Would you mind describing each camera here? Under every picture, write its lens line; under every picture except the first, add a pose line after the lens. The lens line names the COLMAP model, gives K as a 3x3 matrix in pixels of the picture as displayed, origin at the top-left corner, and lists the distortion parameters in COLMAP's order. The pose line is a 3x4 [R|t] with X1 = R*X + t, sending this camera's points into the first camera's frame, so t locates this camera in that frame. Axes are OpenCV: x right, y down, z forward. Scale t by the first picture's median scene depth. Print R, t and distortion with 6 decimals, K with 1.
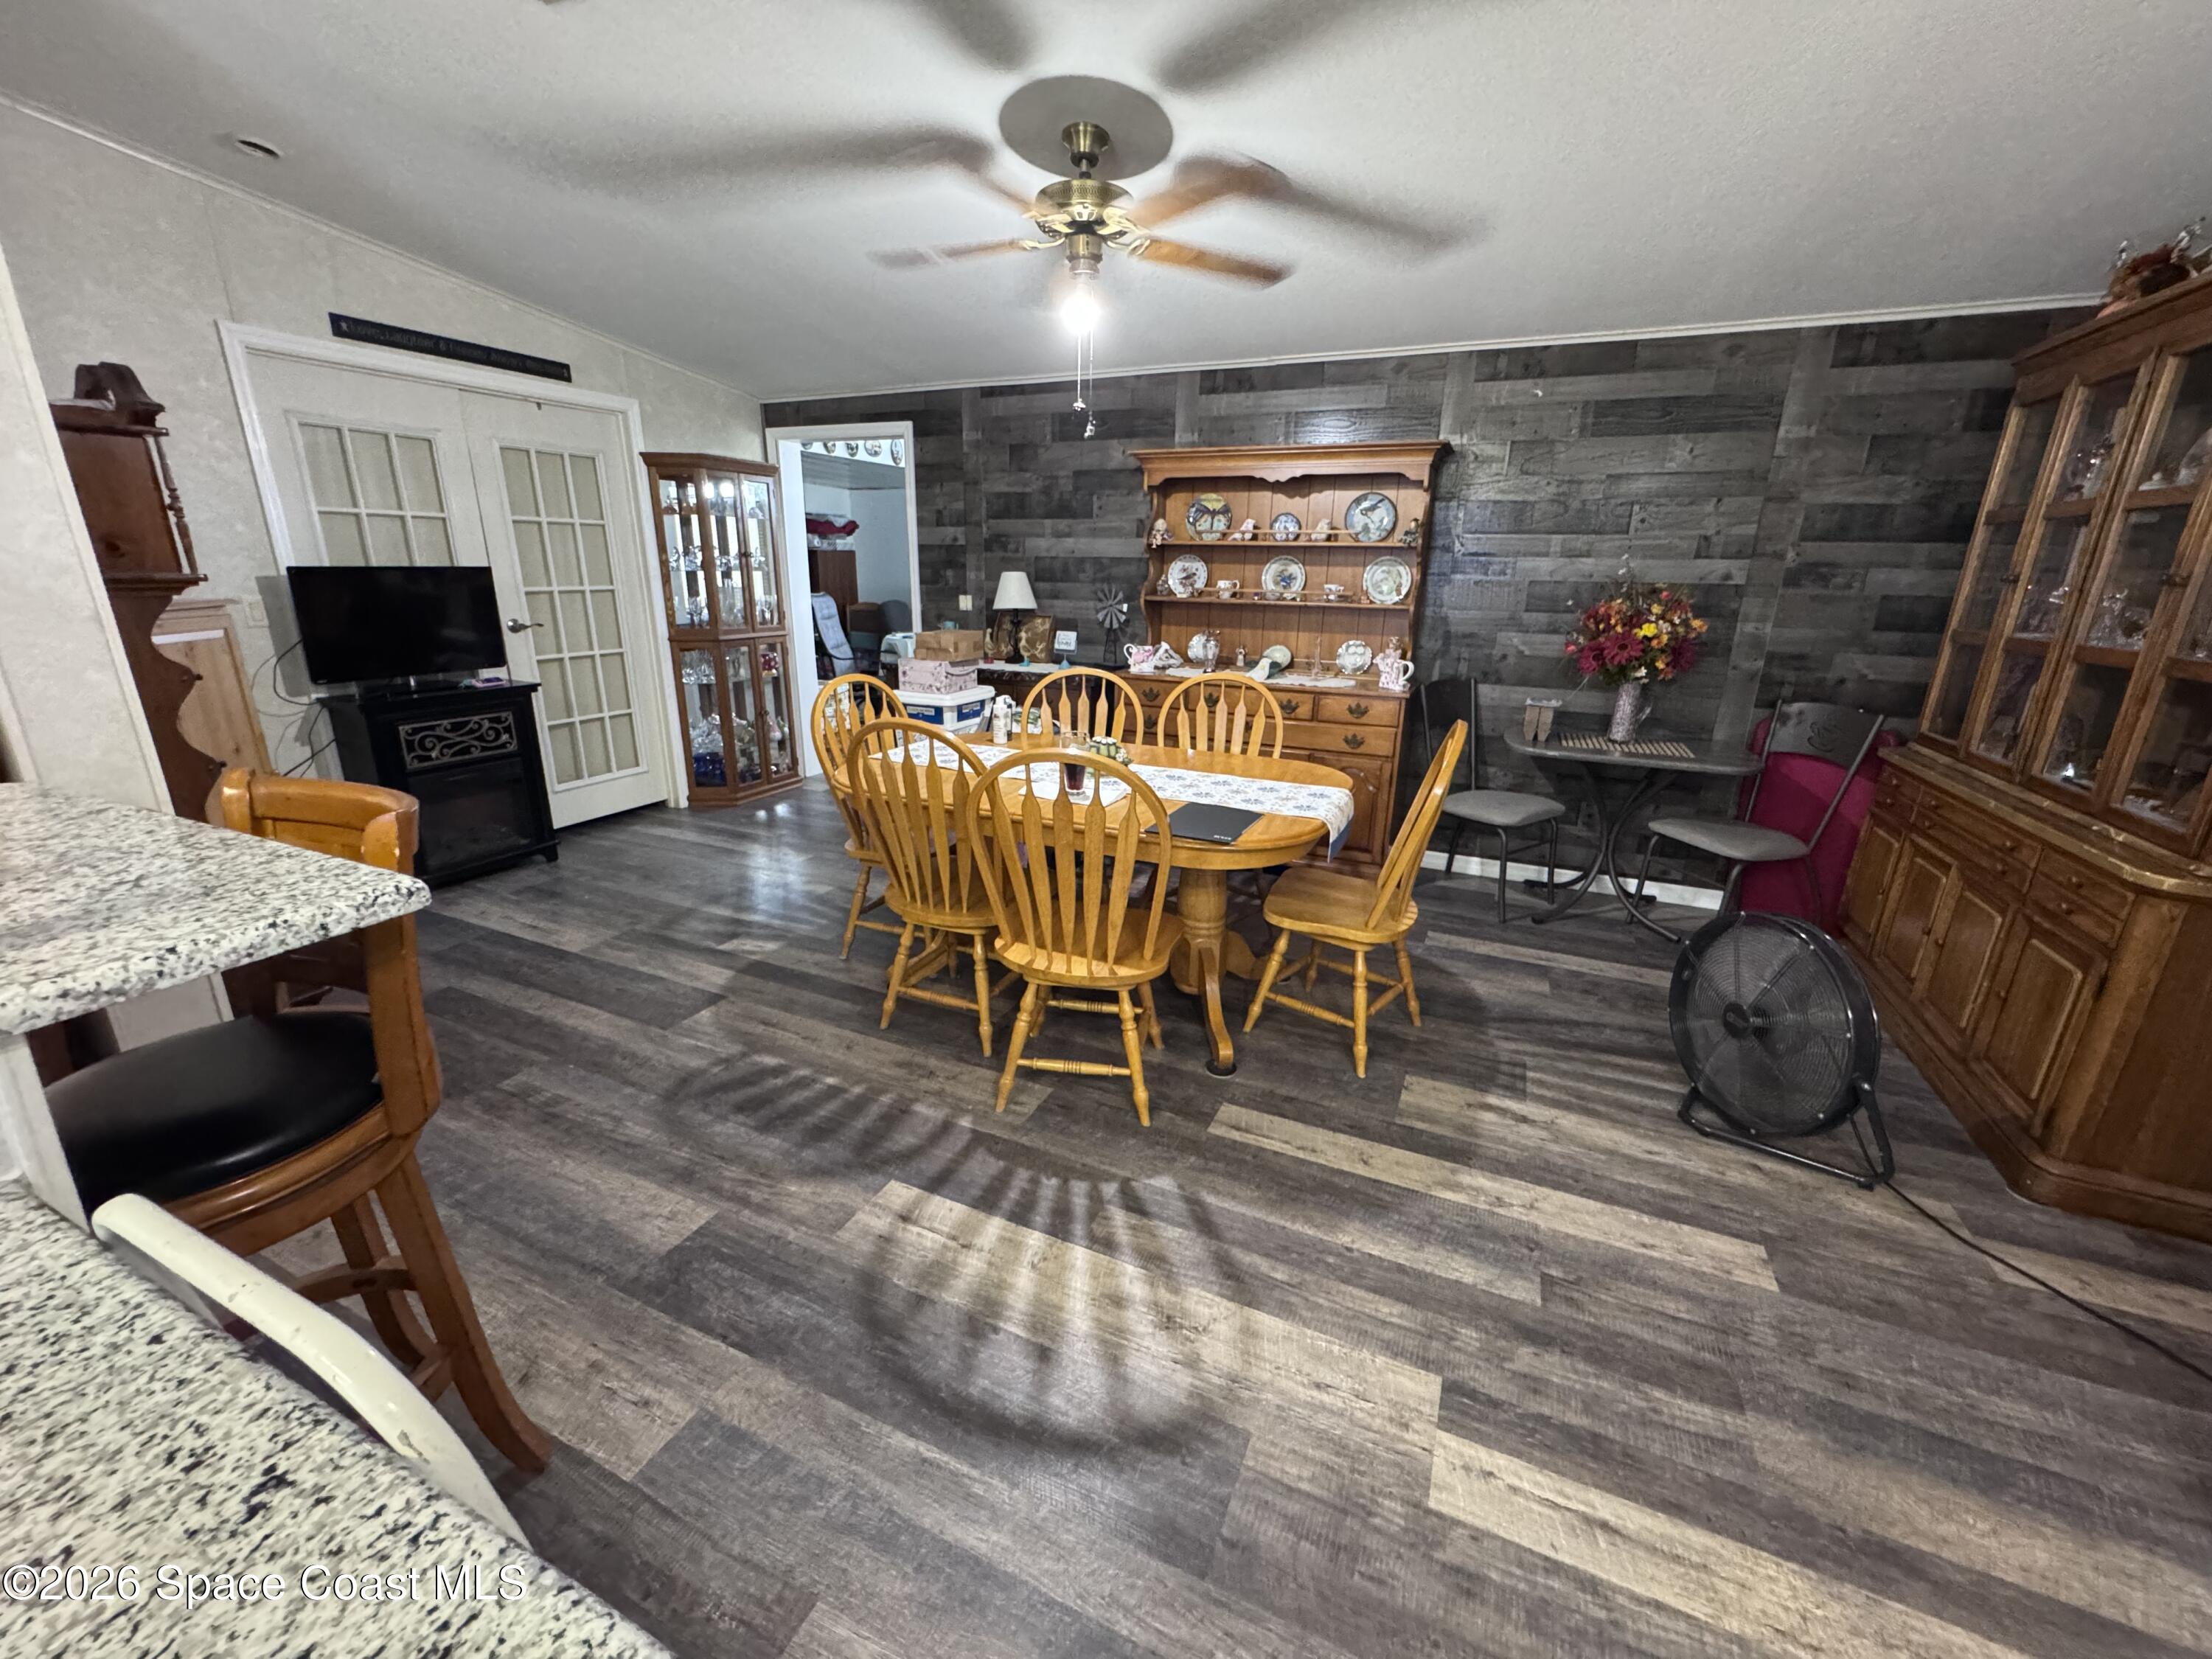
lens RADIAL K [[884.5, 0, 1100.7], [0, 884.5, 835.2], [0, 0, 1]] dist [-0.002690, 0.000508]
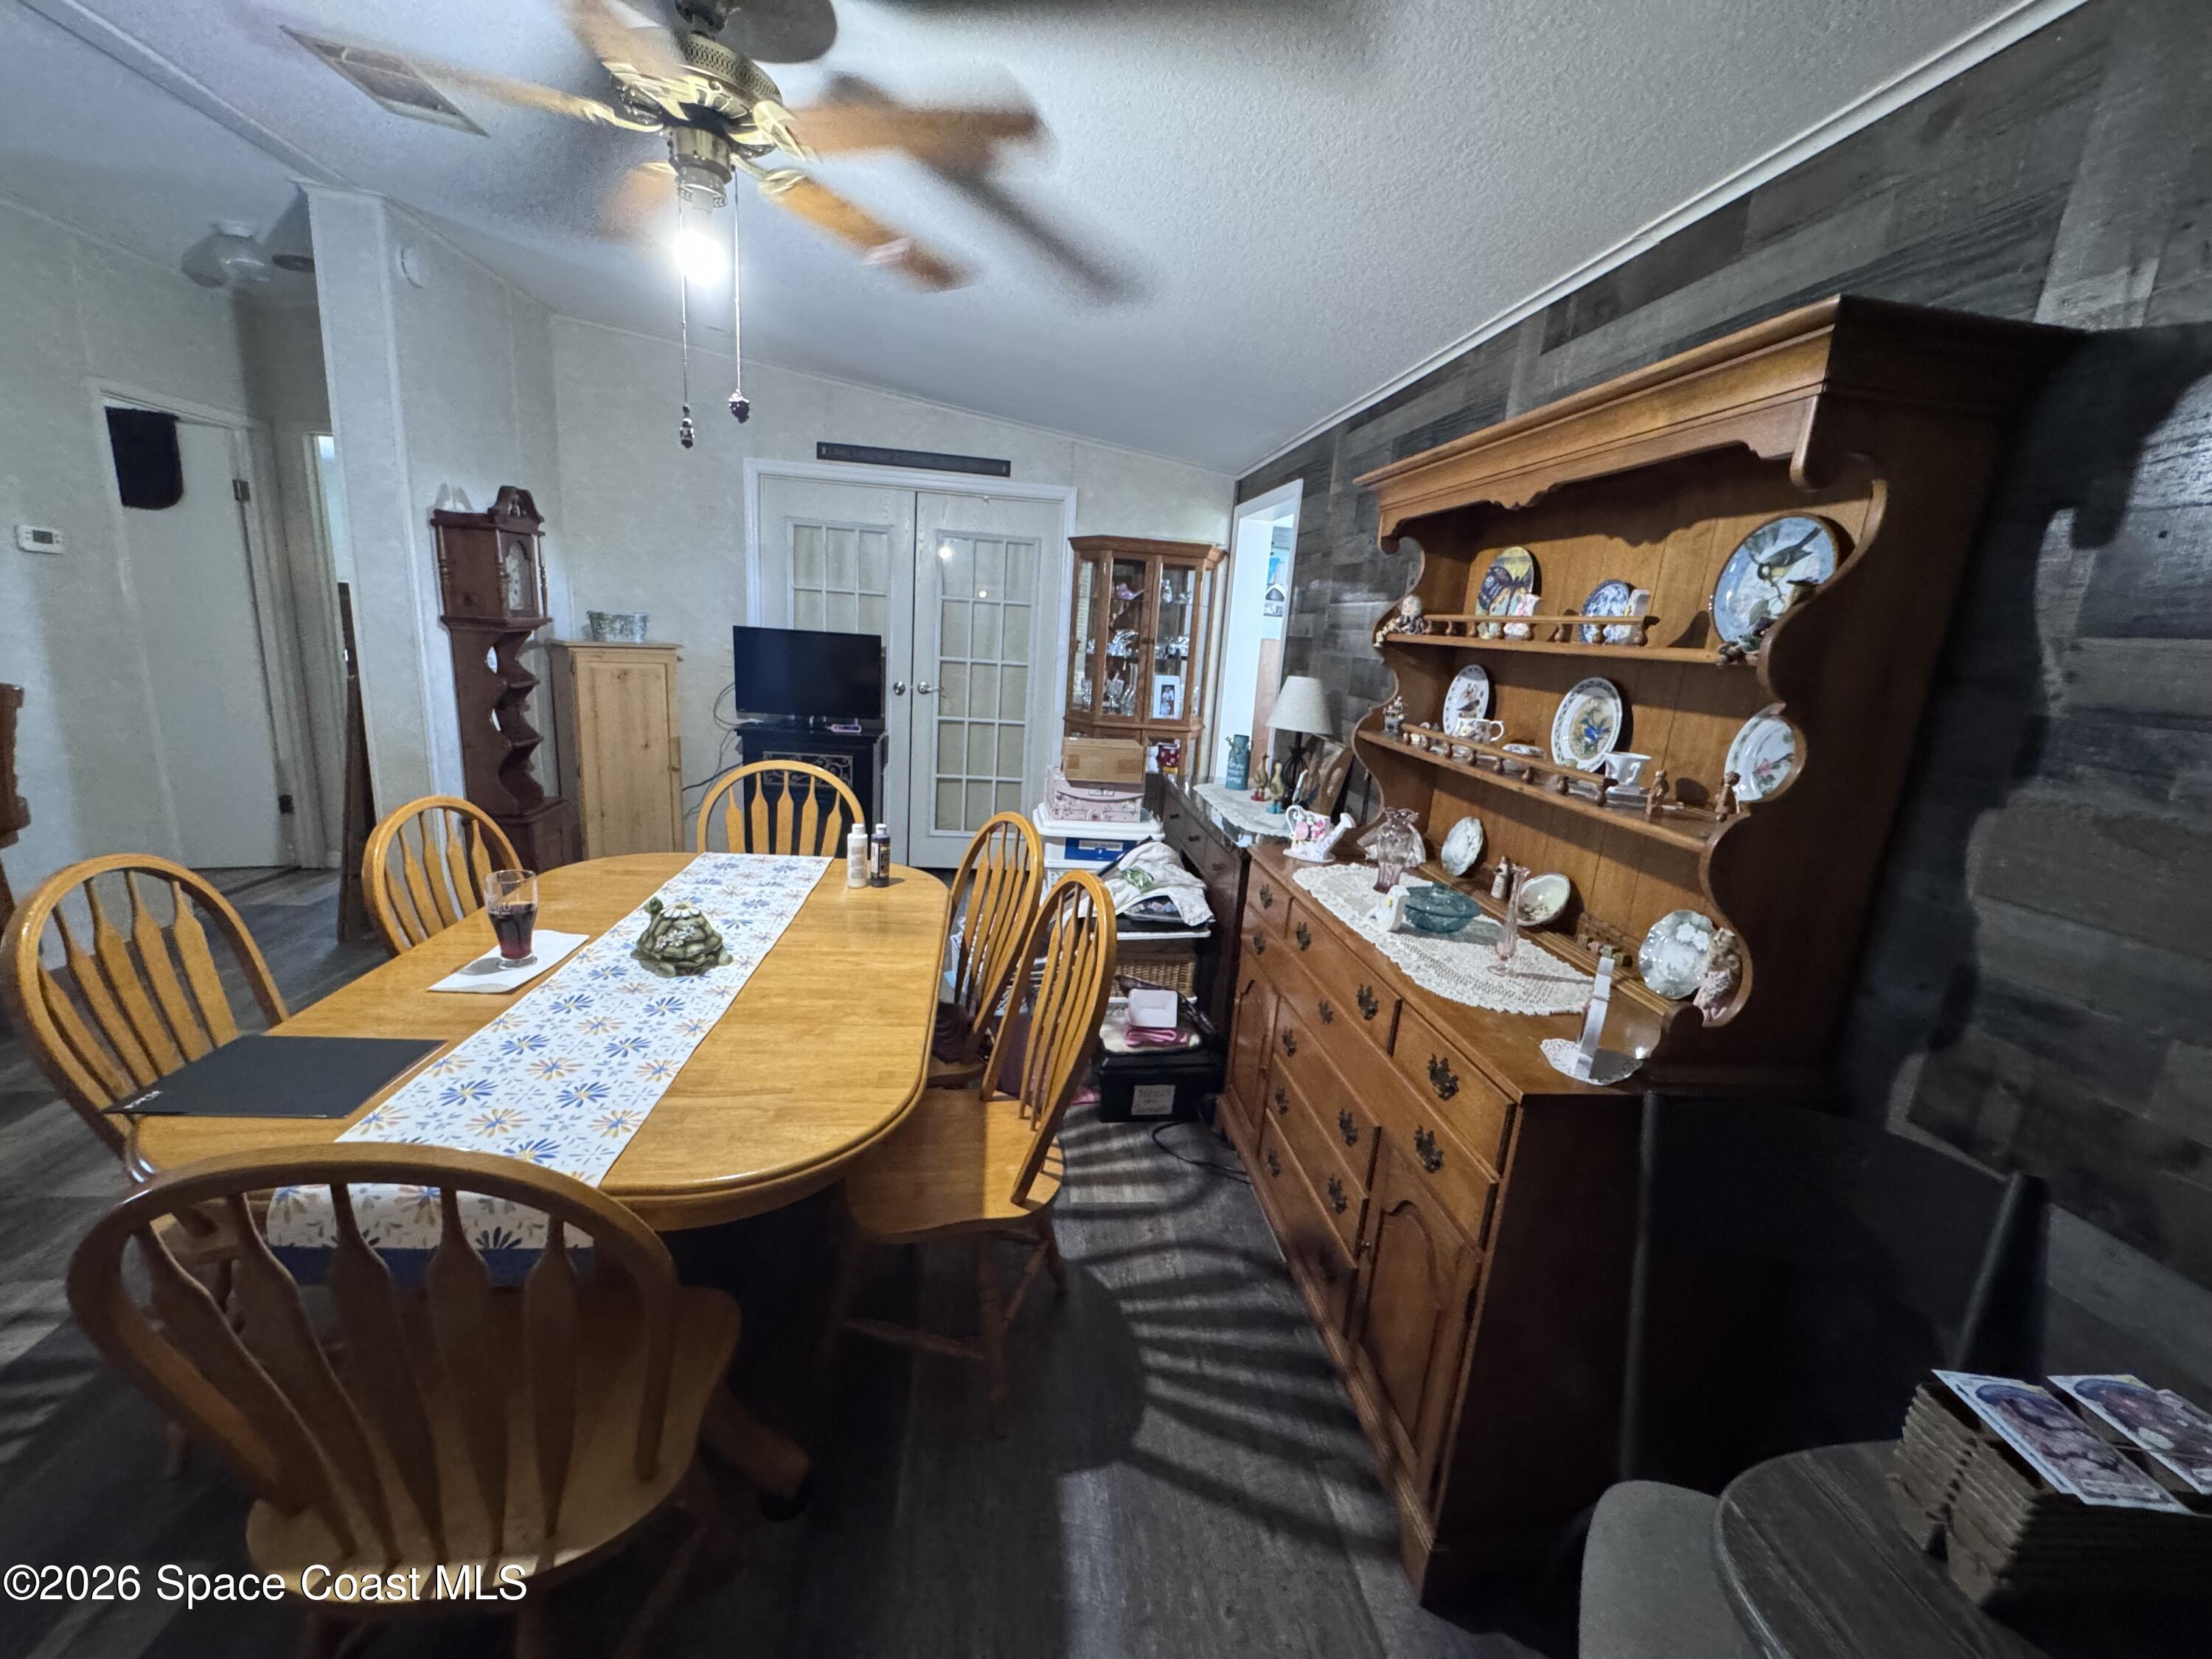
lens RADIAL K [[884.5, 0, 1102.1], [0, 884.5, 829.4], [0, 0, 1]] dist [-0.002690, 0.000508]
pose [[0.522973, 0.213621, -0.825146, 0.464005], [-0.309597, 0.949573, 0.049613, -0.199066], [0.794134, 0.229517, 0.562737, 0.603296]]
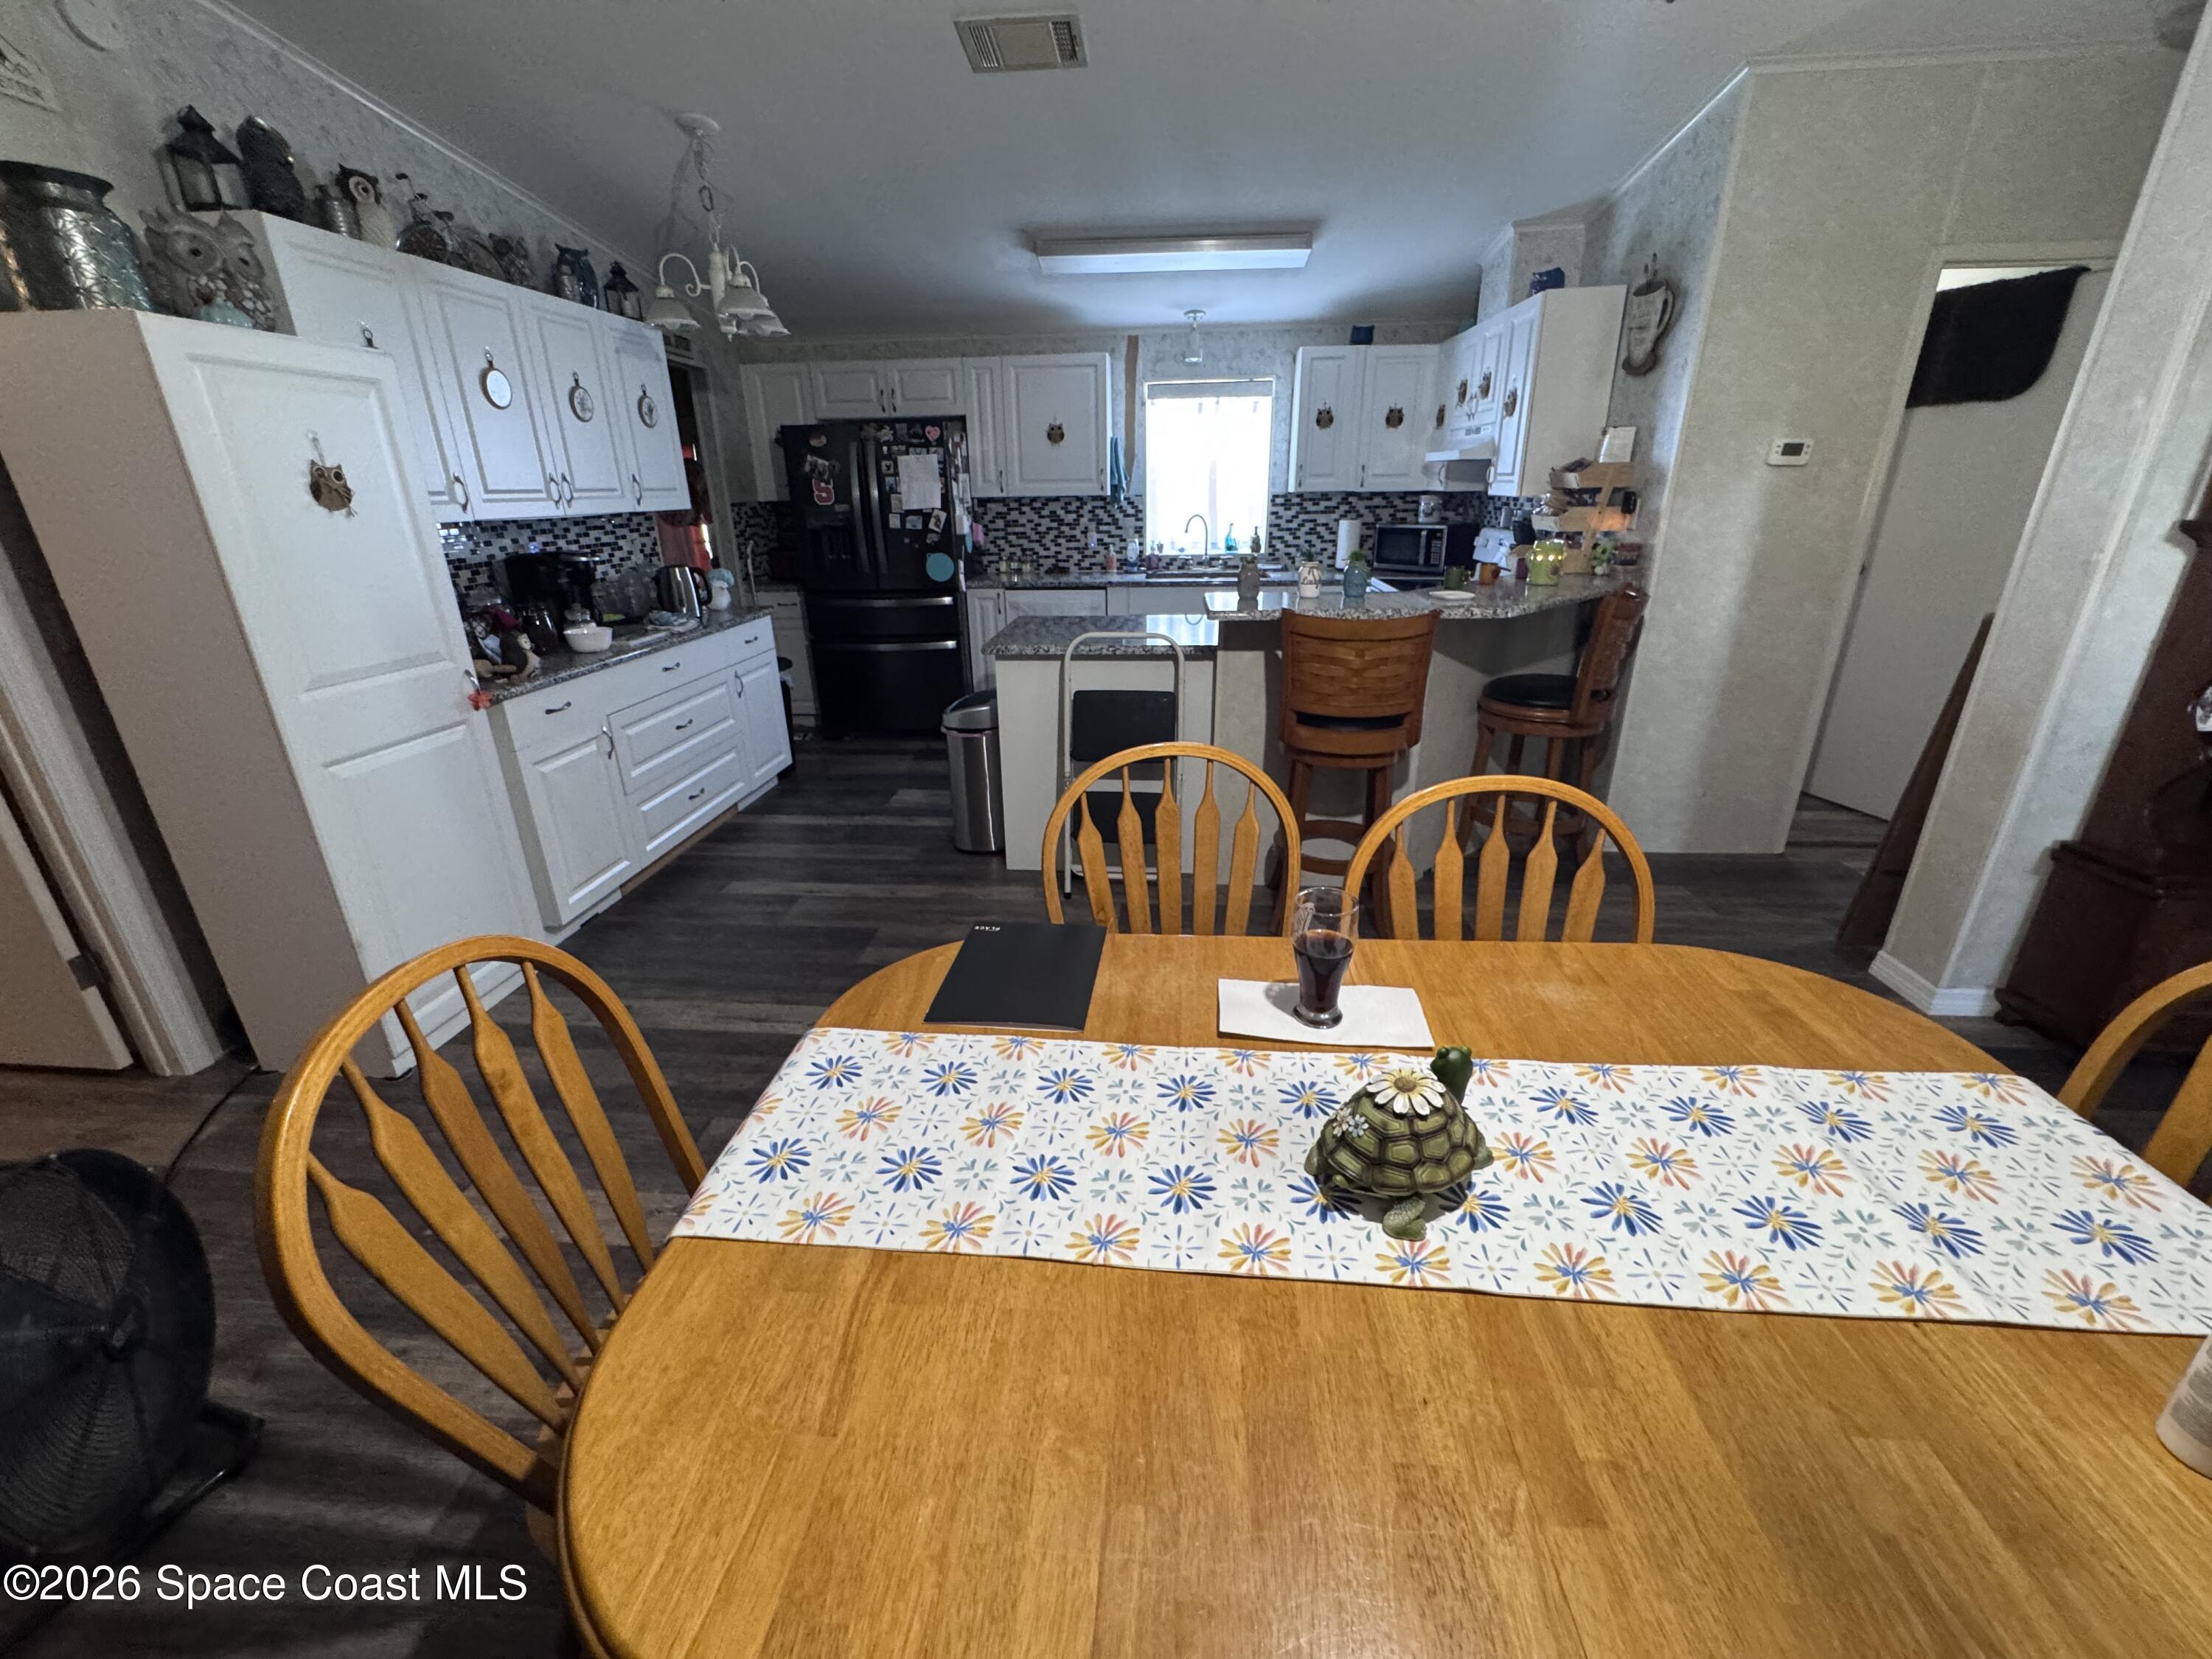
lens RADIAL K [[884.5, 0, 1099.0], [0, 884.5, 828.7], [0, 0, 1]] dist [-0.002690, 0.000508]
pose [[-0.938270, 0.127685, -0.321475, 0.151852], [-0.099536, 0.790404, 0.604445, -0.255803], [0.331274, 0.599131, -0.728903, 0.786053]]
